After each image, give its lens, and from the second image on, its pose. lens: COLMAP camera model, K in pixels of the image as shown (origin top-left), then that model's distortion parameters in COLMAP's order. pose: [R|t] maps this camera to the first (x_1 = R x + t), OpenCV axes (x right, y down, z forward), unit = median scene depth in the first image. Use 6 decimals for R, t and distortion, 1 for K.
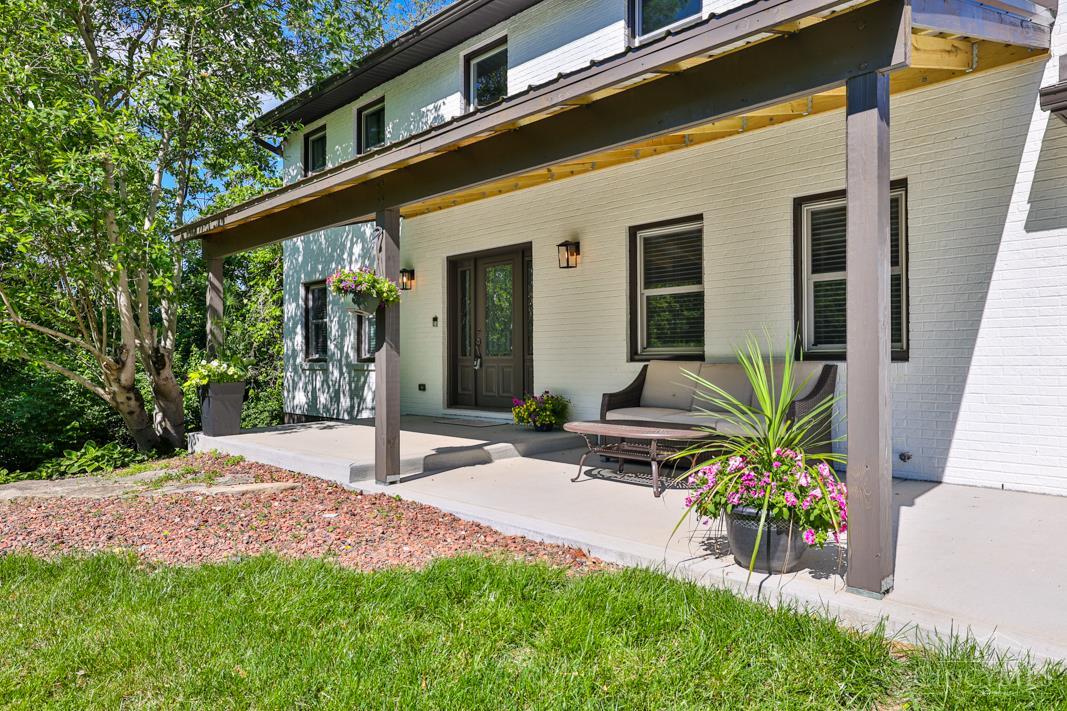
lens RADIAL K [[715.2, 0, 528.6], [0, 715.2, 356.5], [0, 0, 1]] dist [-0.016089, 0.017496]
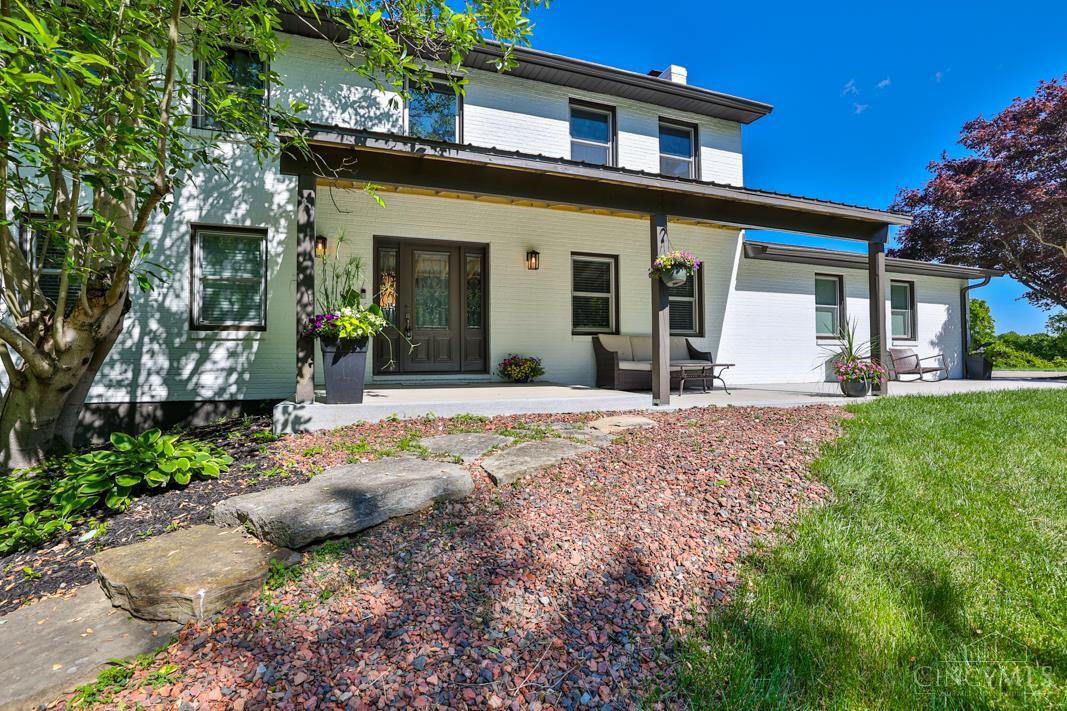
lens RADIAL K [[477.6, 0, 525.2], [0, 477.6, 355.6], [0, 0, 1]] dist [-0.003762, 0.000296]
pose [[0.434594, 0.013736, 0.900522, -0.943266], [-0.012430, 0.999880, -0.009253, 0.071782], [-0.900541, -0.007172, 0.434712, 0.670178]]
